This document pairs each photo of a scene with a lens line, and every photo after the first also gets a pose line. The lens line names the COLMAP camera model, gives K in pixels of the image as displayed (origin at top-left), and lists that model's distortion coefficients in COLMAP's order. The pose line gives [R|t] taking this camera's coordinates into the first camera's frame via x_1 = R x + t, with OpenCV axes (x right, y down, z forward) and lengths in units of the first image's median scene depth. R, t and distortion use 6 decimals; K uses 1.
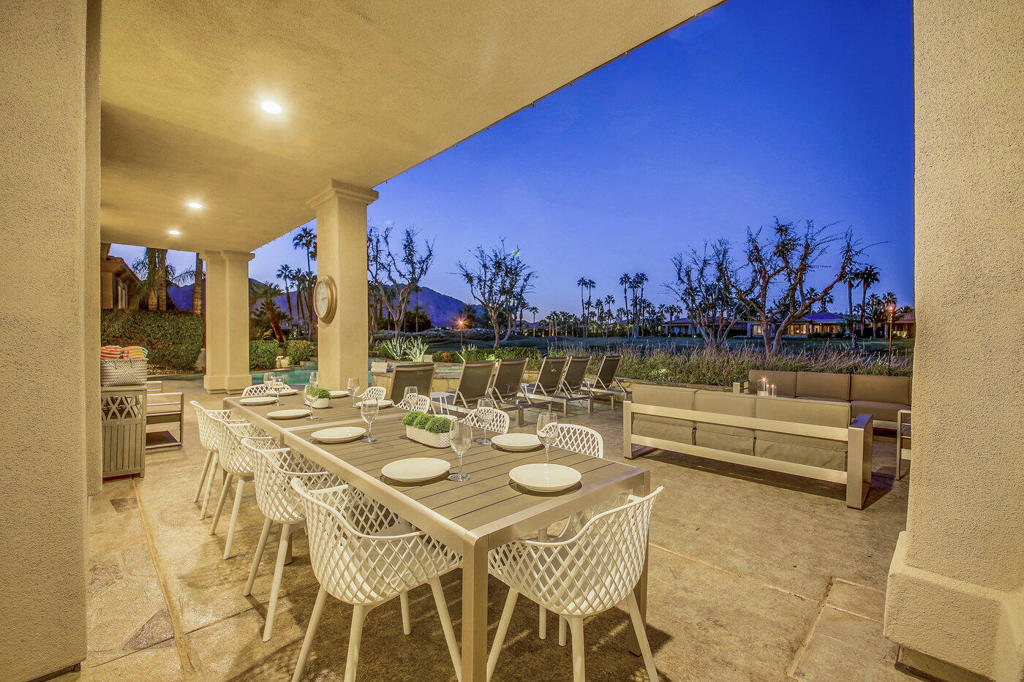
lens RADIAL K [[431.0, 0, 512.0], [0, 431.0, 341.0], [0, 0, 1]] dist [0.000658, 0.000060]
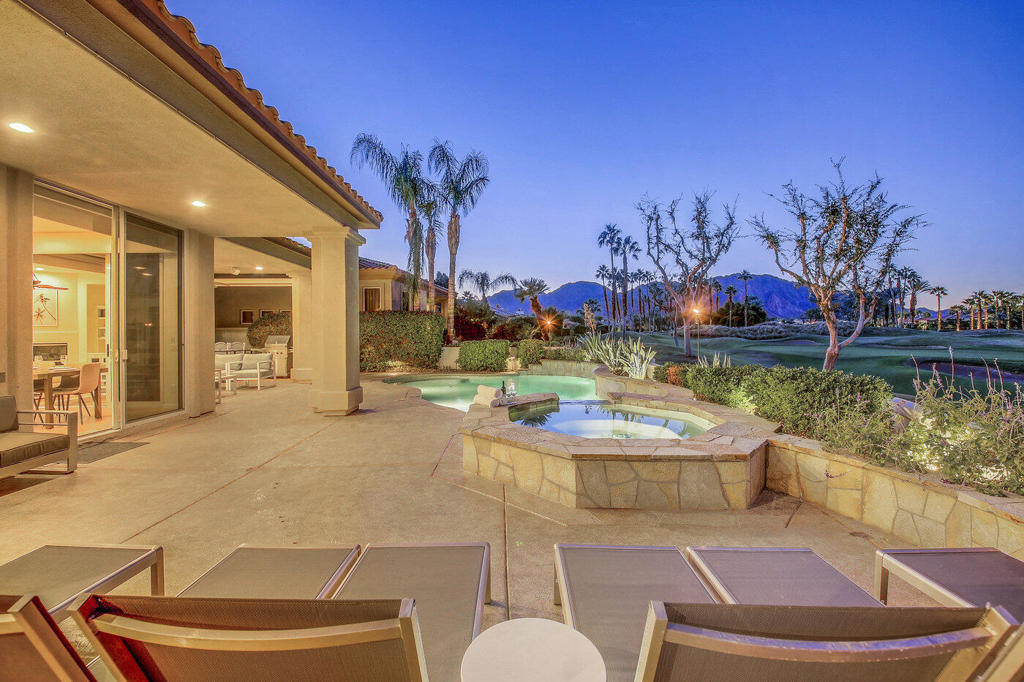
lens RADIAL K [[394.9, 0, 512.0], [0, 394.9, 341.0], [0, 0, 1]] dist [-0.038905, 0.000159]
pose [[0.690453, 0.011058, -0.723292, 0.035637], [-0.000311, 0.999888, 0.014989, -0.006946], [0.723377, -0.010124, 0.690379, 0.261867]]
